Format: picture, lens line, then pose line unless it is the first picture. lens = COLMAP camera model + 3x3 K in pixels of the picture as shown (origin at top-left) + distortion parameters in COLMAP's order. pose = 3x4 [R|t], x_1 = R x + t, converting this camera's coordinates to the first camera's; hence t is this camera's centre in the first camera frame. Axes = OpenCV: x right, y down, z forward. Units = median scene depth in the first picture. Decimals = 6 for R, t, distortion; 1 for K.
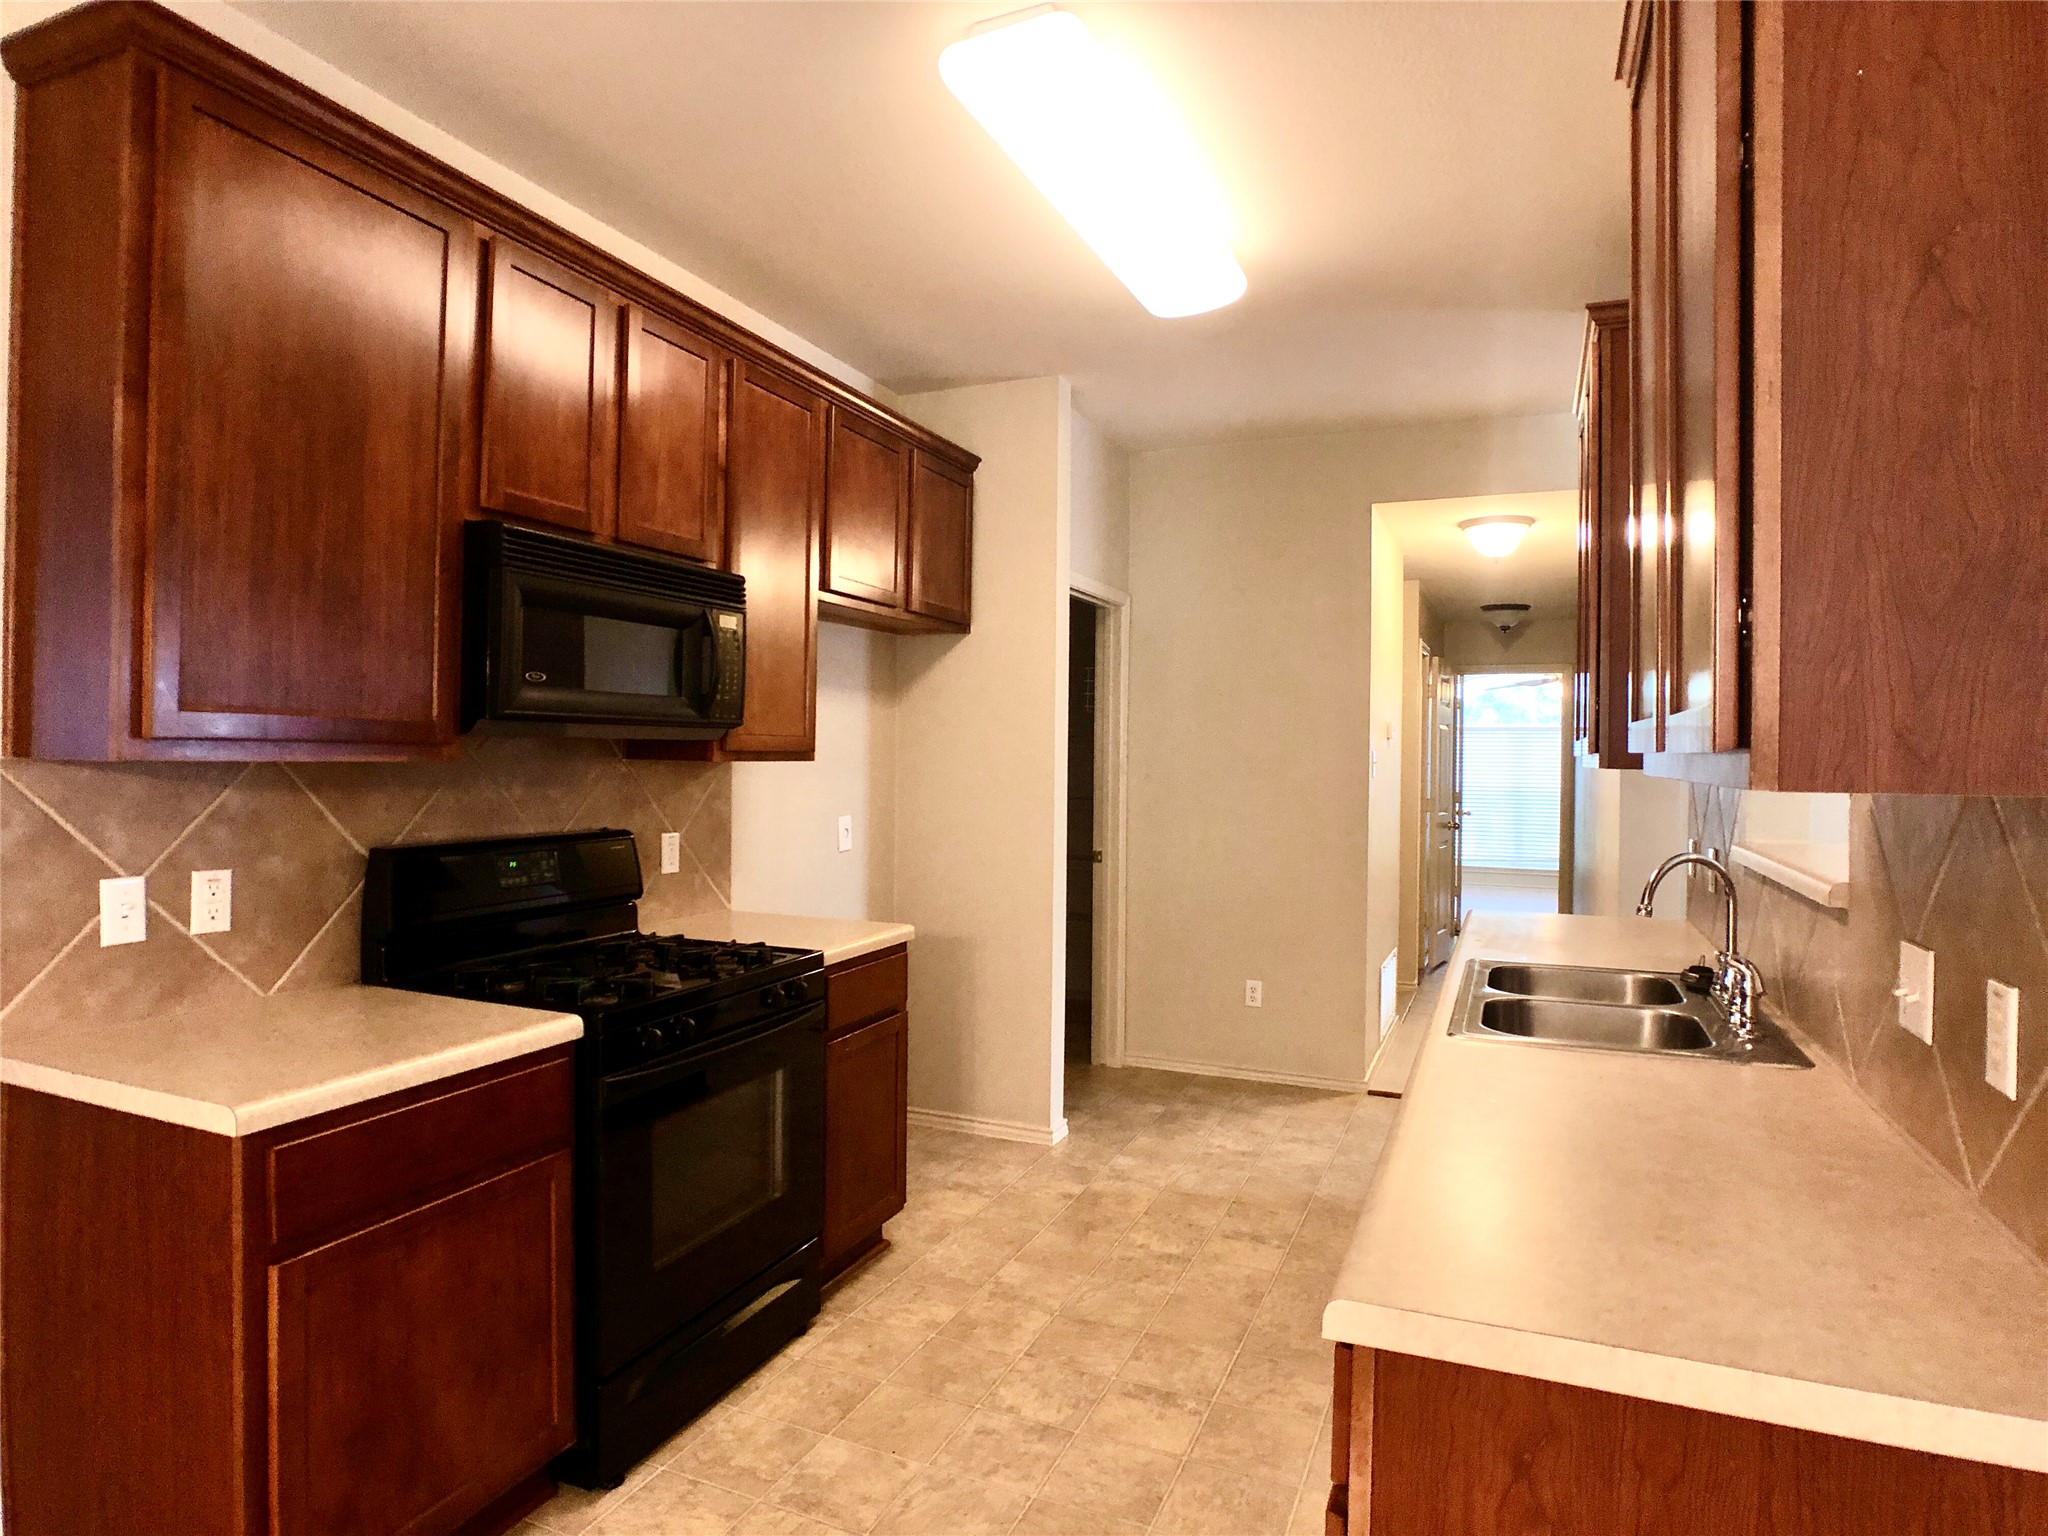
lens RADIAL K [[1130.1, 0, 1039.3], [0, 1130.1, 756.5], [0, 0, 1]] dist [-0.043093, 0.002180]
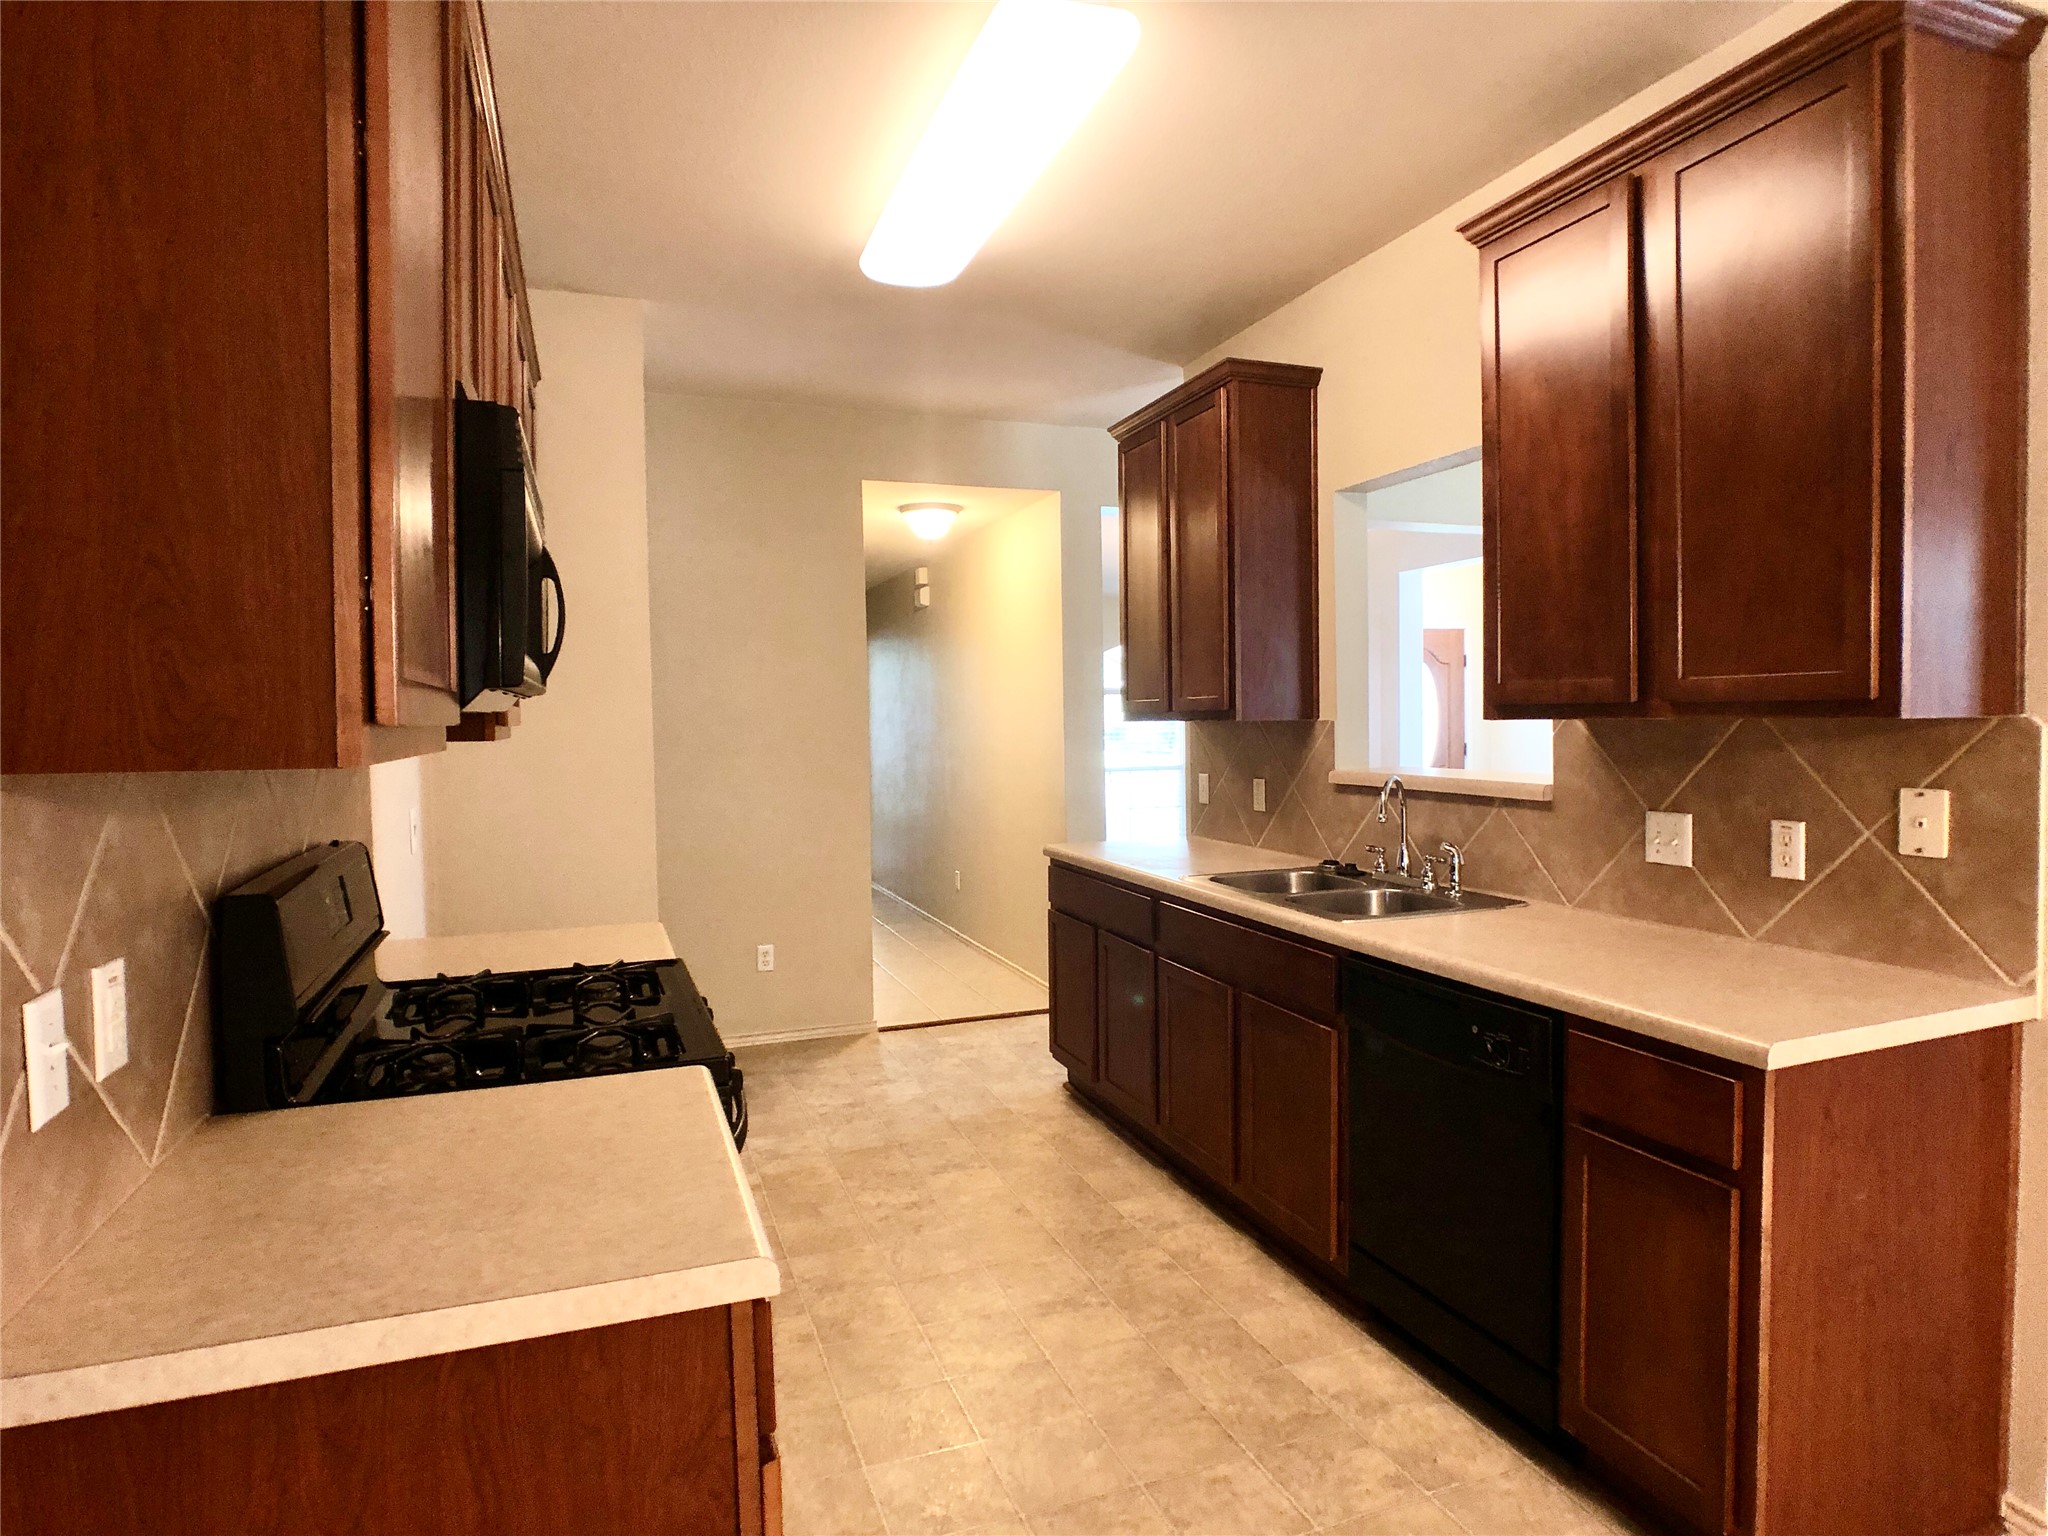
lens RADIAL K [[1130.1, 0, 1039.3], [0, 1130.1, 756.5], [0, 0, 1]] dist [-0.043093, 0.002180]
pose [[0.715394, -0.044615, 0.697295, -0.642158], [0.021196, 0.998886, 0.042165, -0.009545], [-0.698399, -0.015385, 0.715543, 0.233642]]
